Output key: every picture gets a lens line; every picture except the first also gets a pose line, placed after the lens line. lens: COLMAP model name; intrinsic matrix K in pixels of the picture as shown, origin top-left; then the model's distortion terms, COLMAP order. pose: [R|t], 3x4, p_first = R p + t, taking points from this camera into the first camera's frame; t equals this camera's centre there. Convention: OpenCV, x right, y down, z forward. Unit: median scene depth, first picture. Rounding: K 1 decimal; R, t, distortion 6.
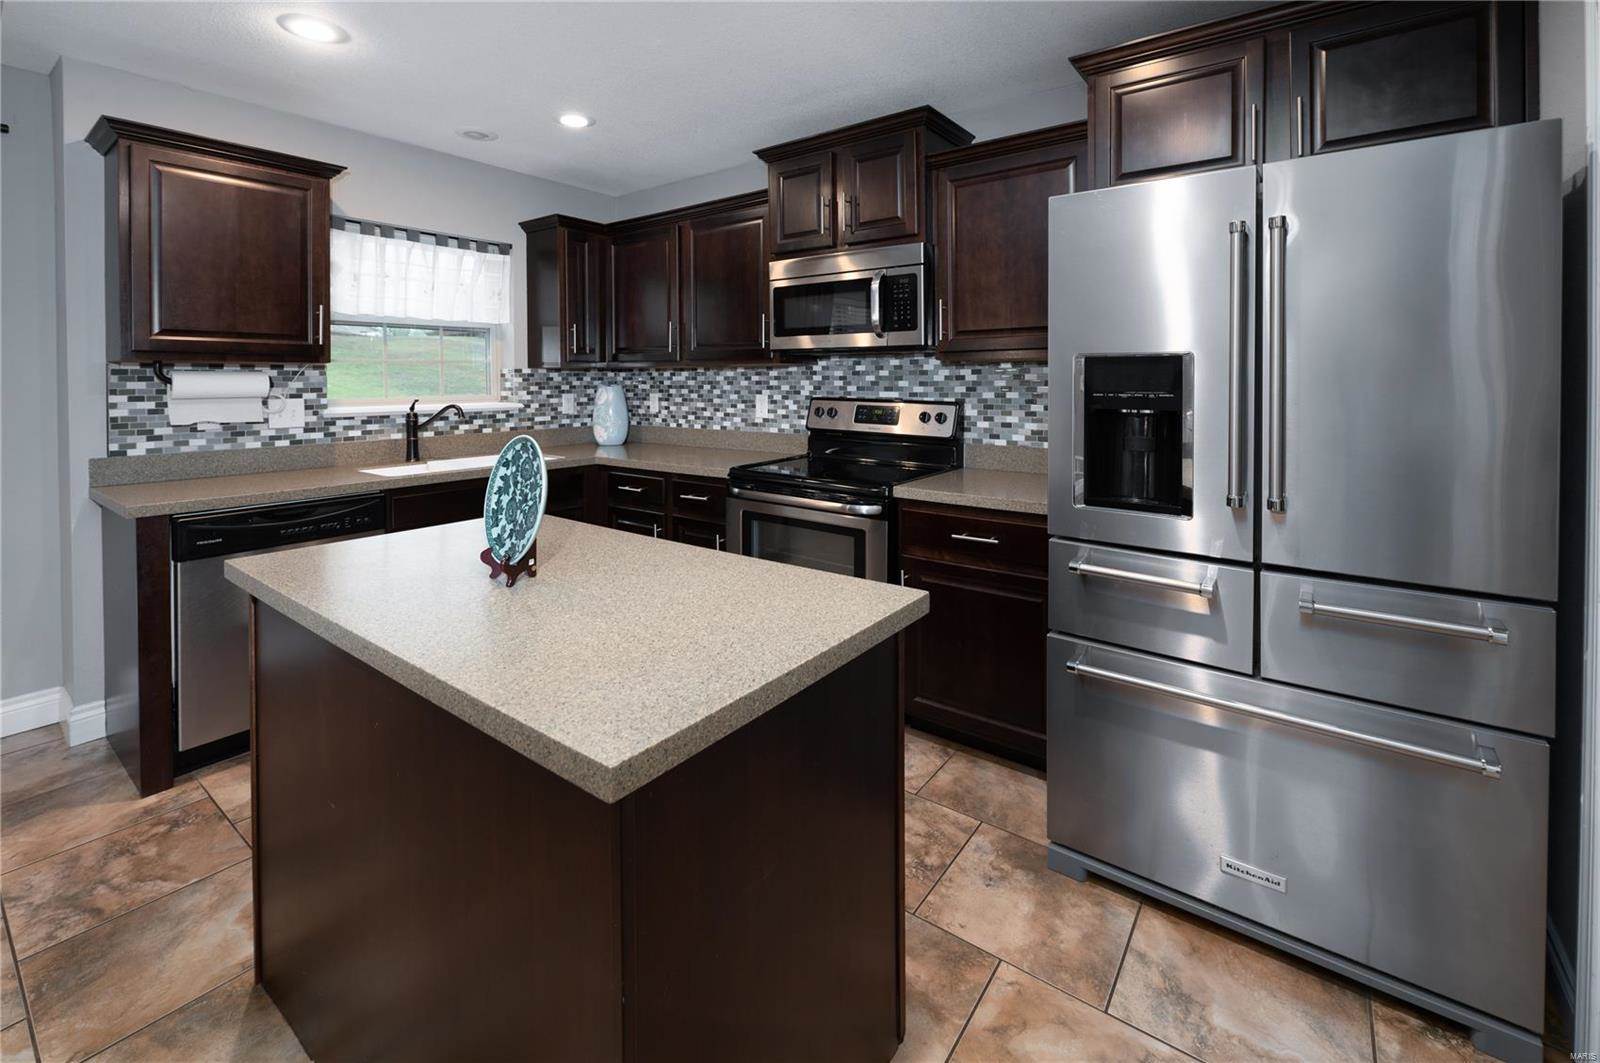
lens RADIAL K [[685.9, 0, 797.5], [0, 685.9, 389.5], [0, 0, 1]] dist [-0.008041, -0.000154]
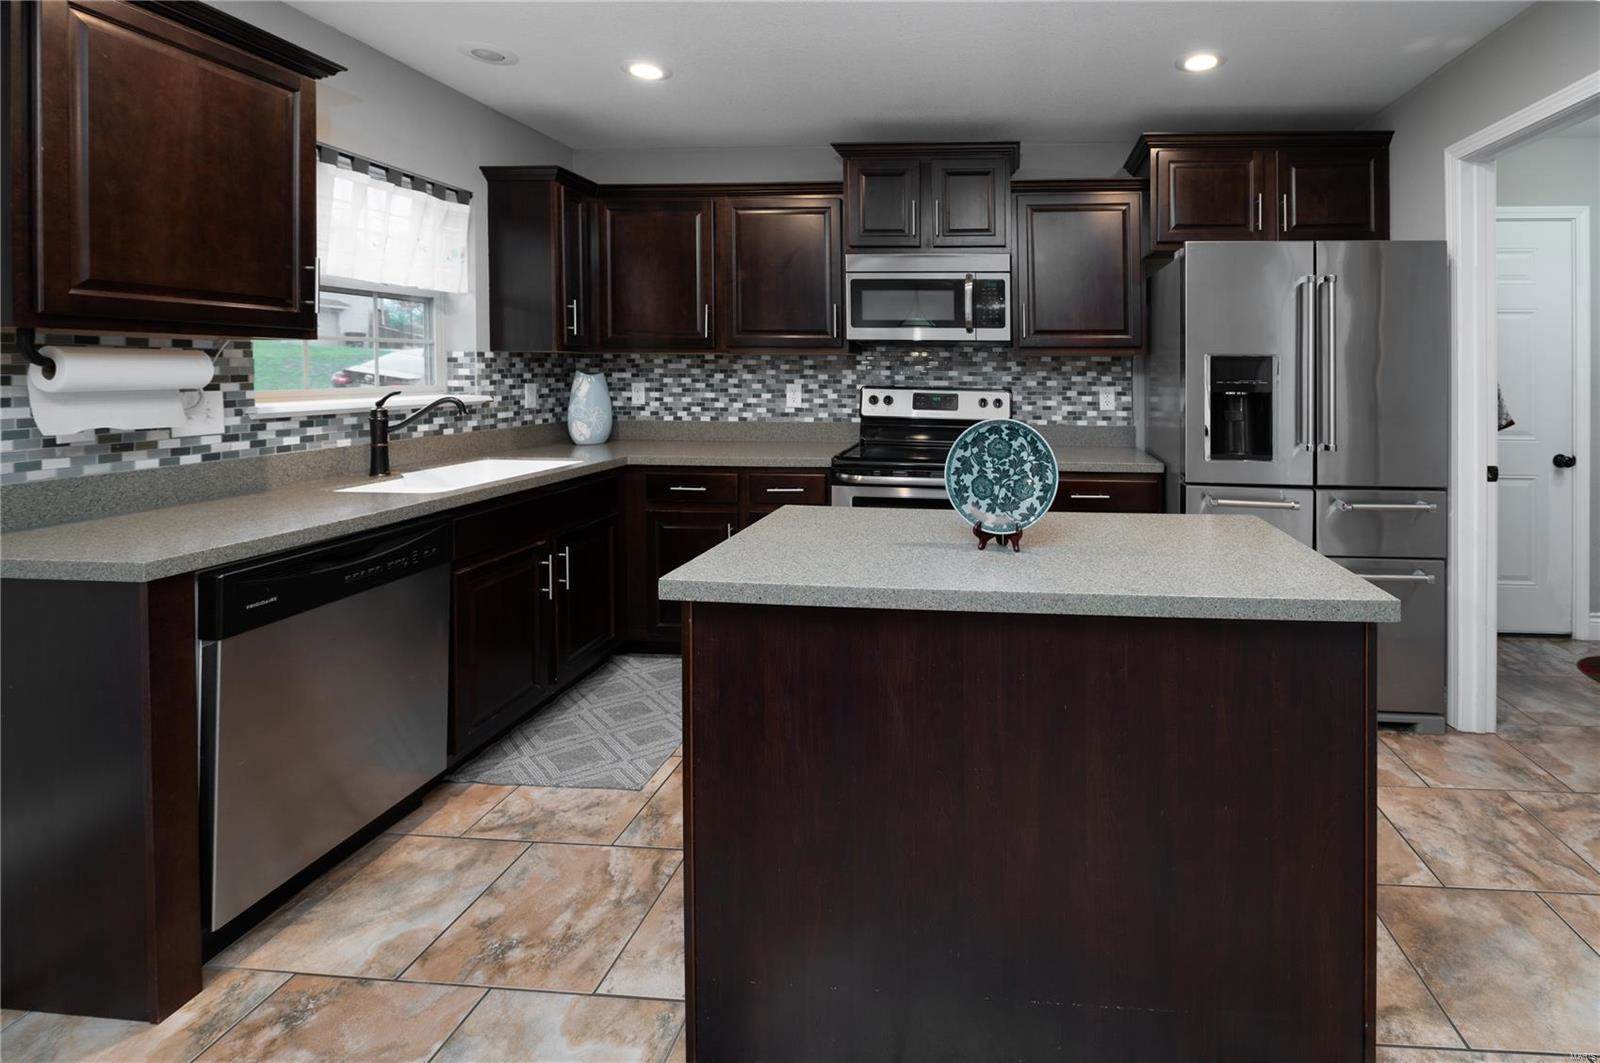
lens RADIAL K [[703.3, 0, 960.4], [0, 703.3, 377.3], [0, 0, 1]] dist [-0.002381, -0.001186]
pose [[0.836295, 0.002599, 0.548273, -0.446057], [-0.000932, 0.999994, -0.003319, 0.001357], [-0.548278, 0.002265, 0.836293, 0.030126]]
